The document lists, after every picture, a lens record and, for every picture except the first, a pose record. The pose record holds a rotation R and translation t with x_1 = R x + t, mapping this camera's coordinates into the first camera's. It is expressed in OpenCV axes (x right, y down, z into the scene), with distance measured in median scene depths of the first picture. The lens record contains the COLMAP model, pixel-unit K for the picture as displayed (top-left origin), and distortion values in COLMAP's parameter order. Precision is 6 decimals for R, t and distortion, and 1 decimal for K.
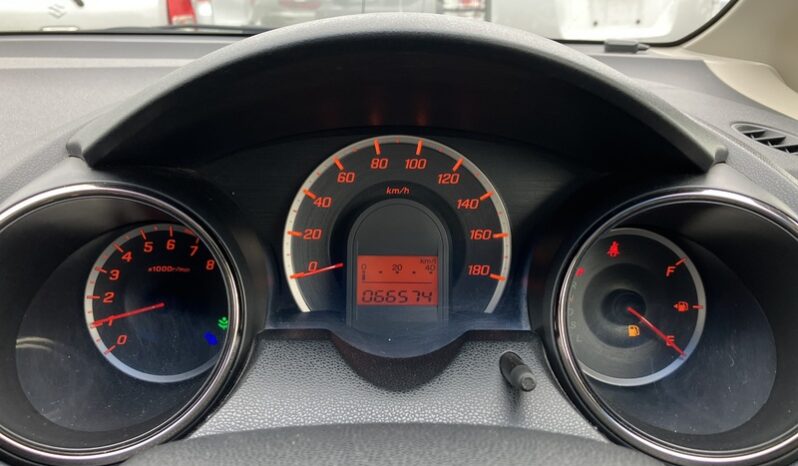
lens RADIAL K [[669.6, 0, 401.3], [0, 669.6, 237.5], [0, 0, 1]] dist [0.006976, -0.003553]
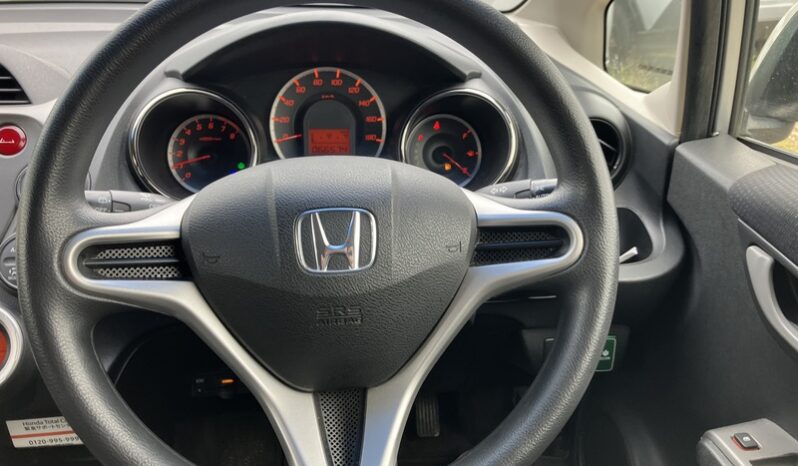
lens RADIAL K [[669.6, 0, 405.5], [0, 669.6, 267.1], [0, 0, 1]] dist [0.006976, -0.003553]
pose [[0.994351, -0.033721, 0.100640, 0.006679], [0.023052, 0.994168, 0.105352, 0.225999], [-0.103606, -0.102437, 0.989329, -1.016575]]
